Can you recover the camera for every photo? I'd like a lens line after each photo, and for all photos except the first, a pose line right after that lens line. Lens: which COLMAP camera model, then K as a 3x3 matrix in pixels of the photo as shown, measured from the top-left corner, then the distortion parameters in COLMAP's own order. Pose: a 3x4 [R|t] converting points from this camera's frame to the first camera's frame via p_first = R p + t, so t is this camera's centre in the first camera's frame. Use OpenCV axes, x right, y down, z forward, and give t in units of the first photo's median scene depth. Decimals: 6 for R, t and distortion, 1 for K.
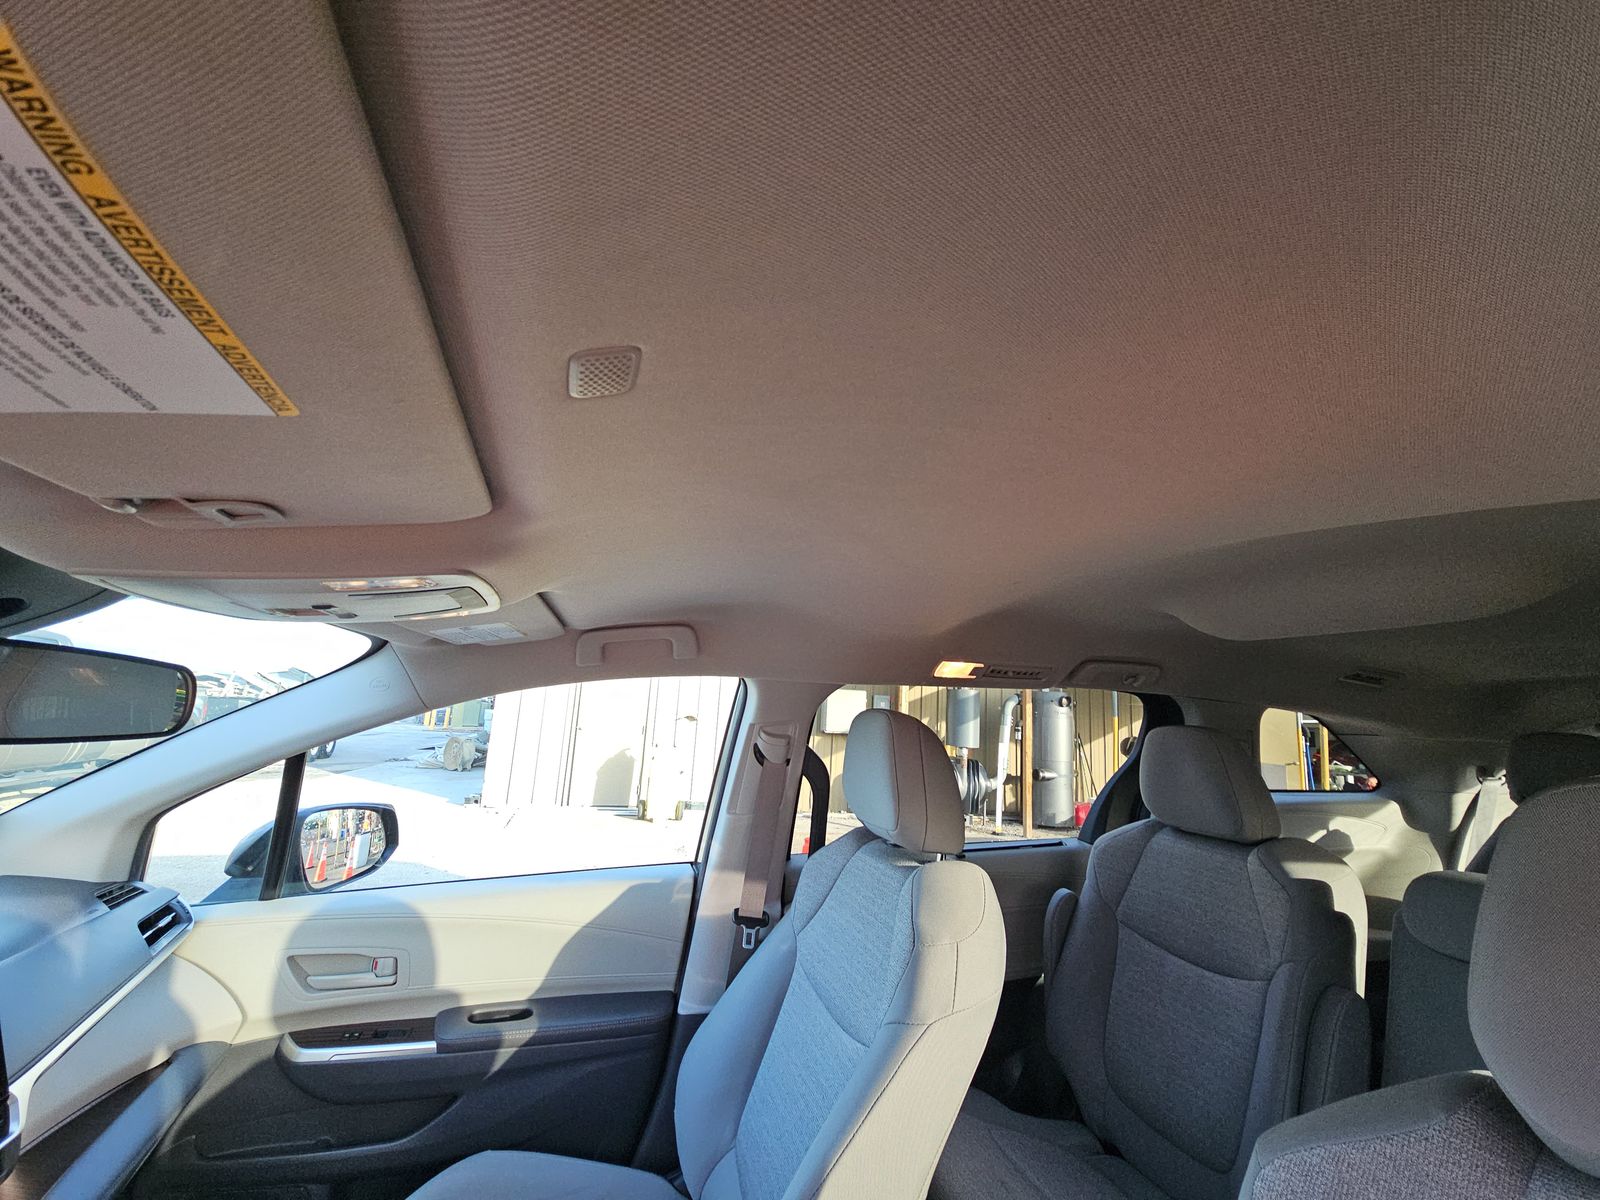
lens RADIAL K [[660.4, 0, 805.1], [0, 660.4, 600.1], [0, 0, 1]] dist [0.007284, -0.000666]
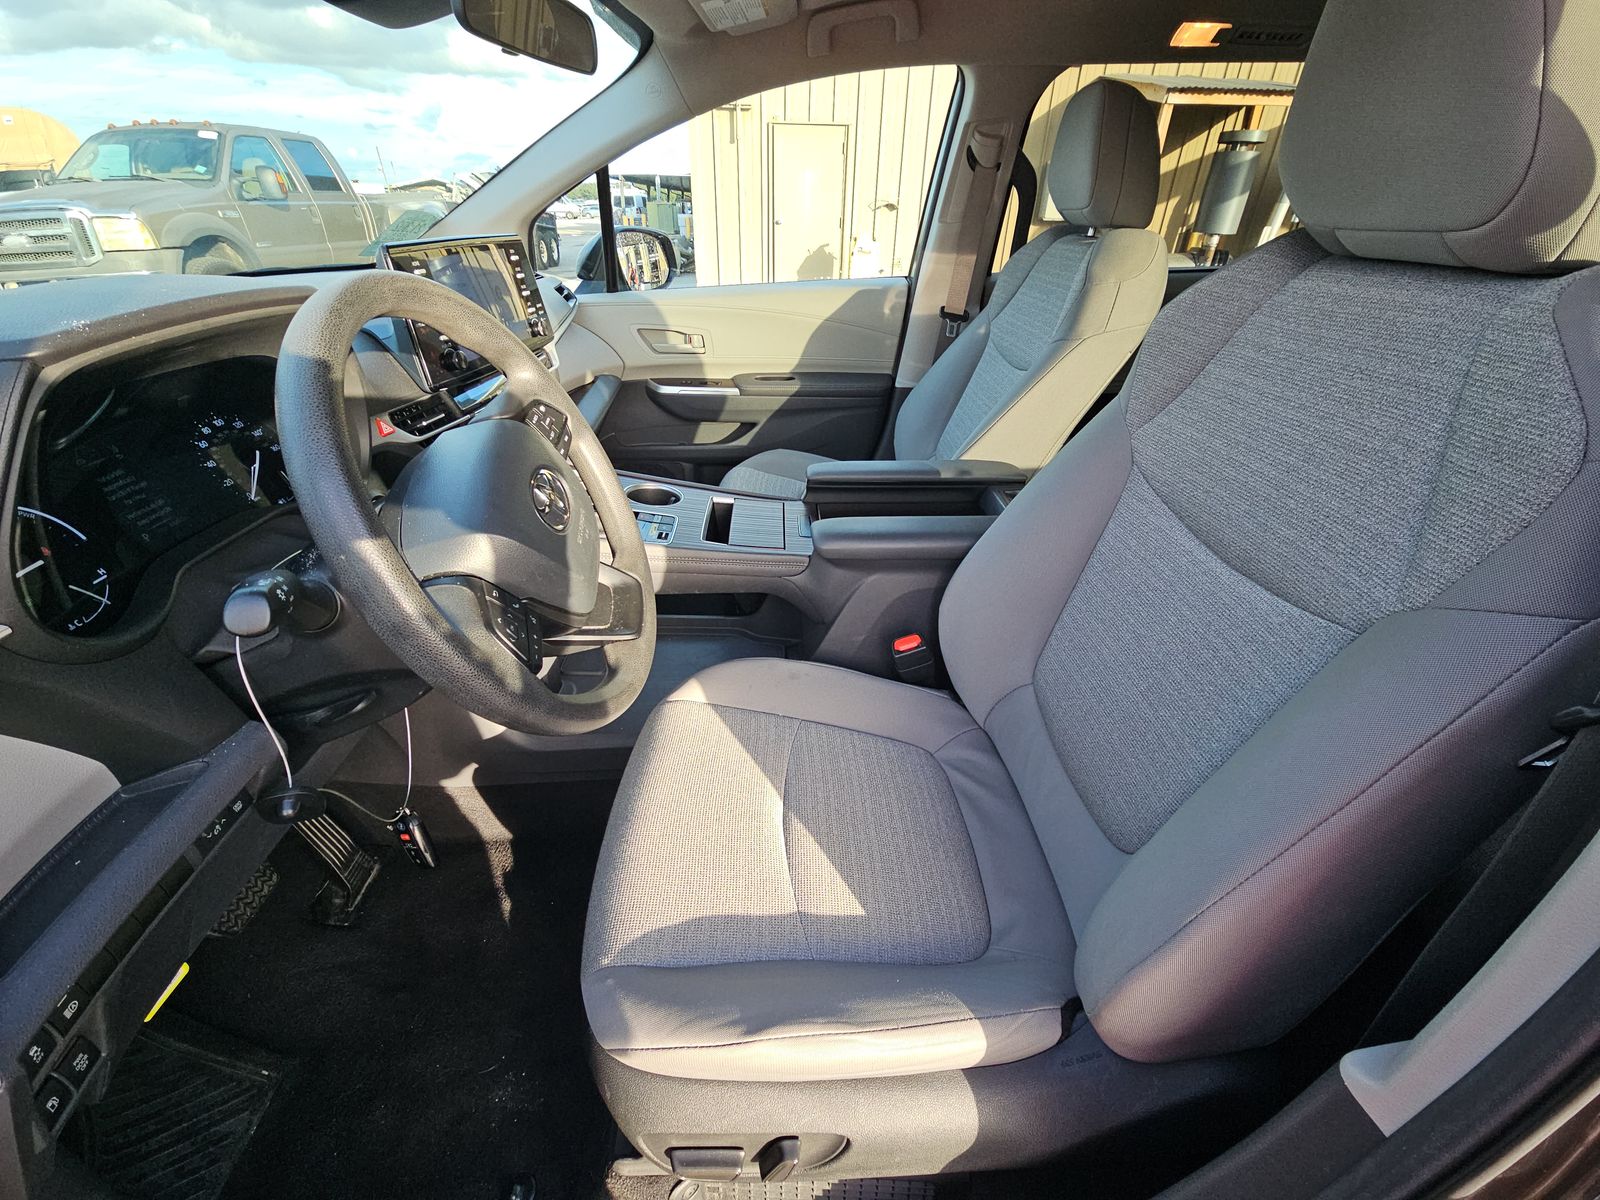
lens RADIAL K [[660.4, 0, 805.5], [0, 660.4, 596.2], [0, 0, 1]] dist [0.007284, -0.000666]
pose [[0.961815, 0.108758, -0.251164, 0.019526], [0.076508, 0.774246, 0.628243, 0.086483], [0.262789, -0.623469, 0.736361, -0.324063]]
